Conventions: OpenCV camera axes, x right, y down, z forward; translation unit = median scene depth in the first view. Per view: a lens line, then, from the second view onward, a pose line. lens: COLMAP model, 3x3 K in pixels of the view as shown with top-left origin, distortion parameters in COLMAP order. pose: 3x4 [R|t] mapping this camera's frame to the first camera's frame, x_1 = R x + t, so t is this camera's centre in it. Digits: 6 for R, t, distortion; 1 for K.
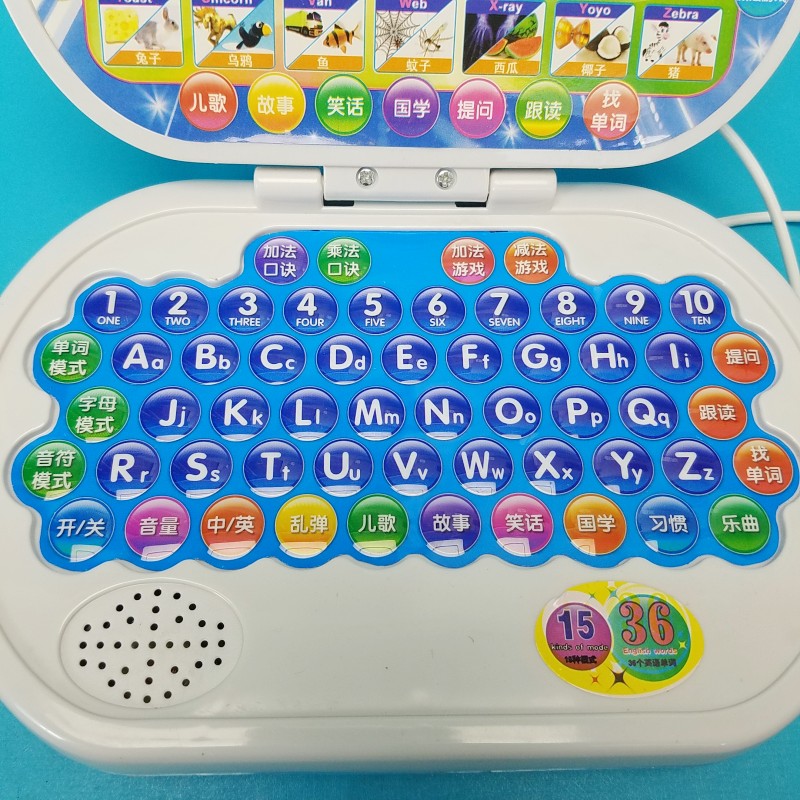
lens RADIAL K [[833.6, 0, 384.3], [0, 833.6, 383.9], [0, 0, 1]] dist [0.319315, -0.844575]
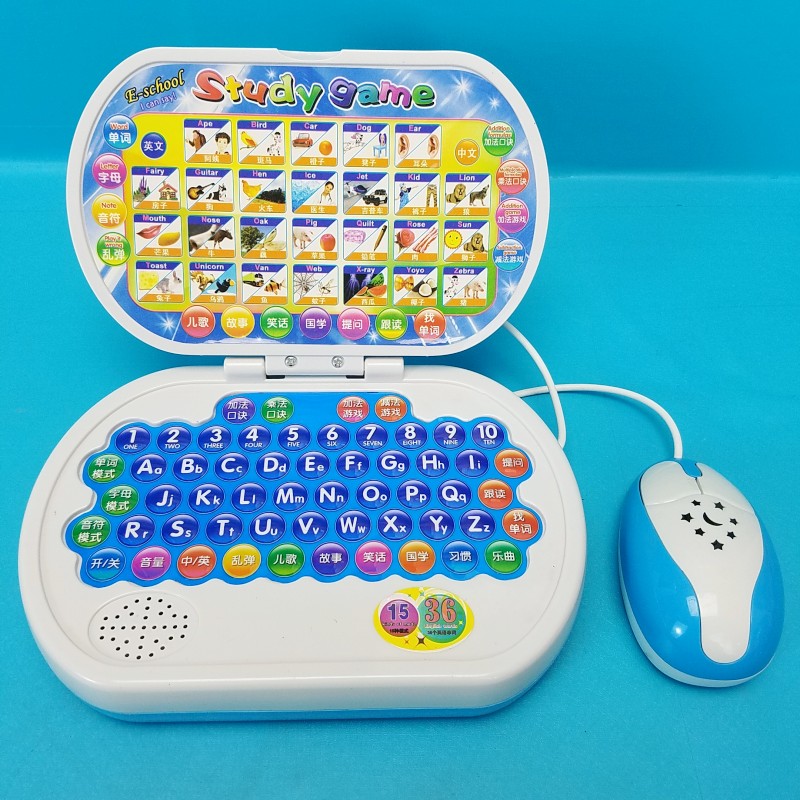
lens RADIAL K [[836.0, 0, 395.2], [0, 836.0, 391.7], [0, 0, 1]] dist [0.330217, -0.878017]
pose [[0.999873, -0.014078, -0.007527, 0.209541], [0.011809, 0.969526, -0.244702, 0.240568], [0.010742, 0.244582, 0.969569, -0.646091]]
